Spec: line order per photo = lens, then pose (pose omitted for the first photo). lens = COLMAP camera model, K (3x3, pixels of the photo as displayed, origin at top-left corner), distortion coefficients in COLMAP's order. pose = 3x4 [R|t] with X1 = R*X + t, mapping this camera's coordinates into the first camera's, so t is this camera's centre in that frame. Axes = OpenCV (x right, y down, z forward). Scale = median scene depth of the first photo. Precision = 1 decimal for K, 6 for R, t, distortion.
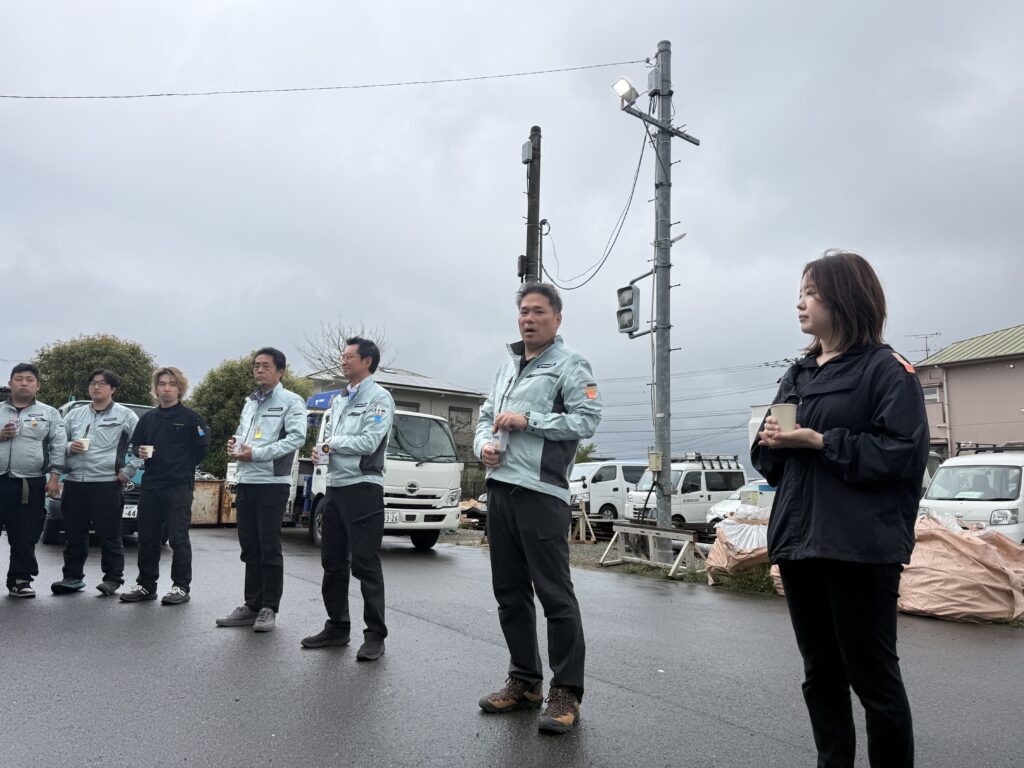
lens RADIAL K [[720.5, 0, 495.3], [0, 720.5, 387.3], [0, 0, 1]] dist [0.103750, -0.148467]
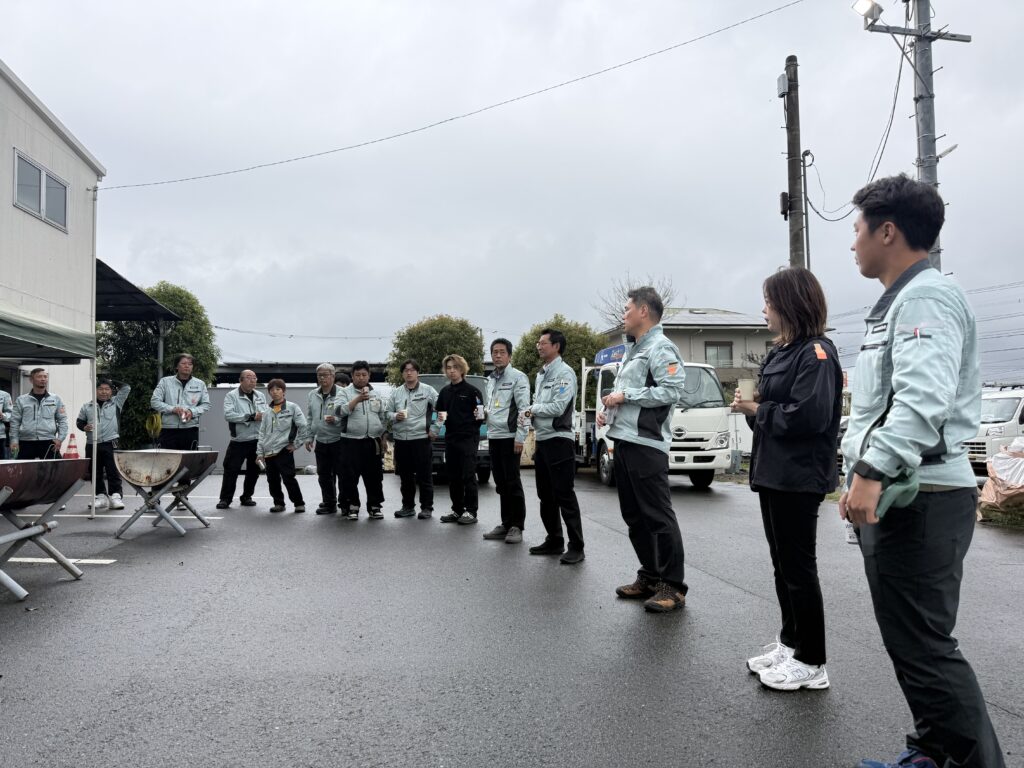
lens RADIAL K [[720.5, 0, 495.3], [0, 720.5, 387.3], [0, 0, 1]] dist [0.103750, -0.148467]
pose [[0.896158, -0.065398, -0.438889, 0.157475], [0.100843, 0.993215, 0.057912, -0.025938], [0.432124, -0.096157, 0.896673, -0.128143]]
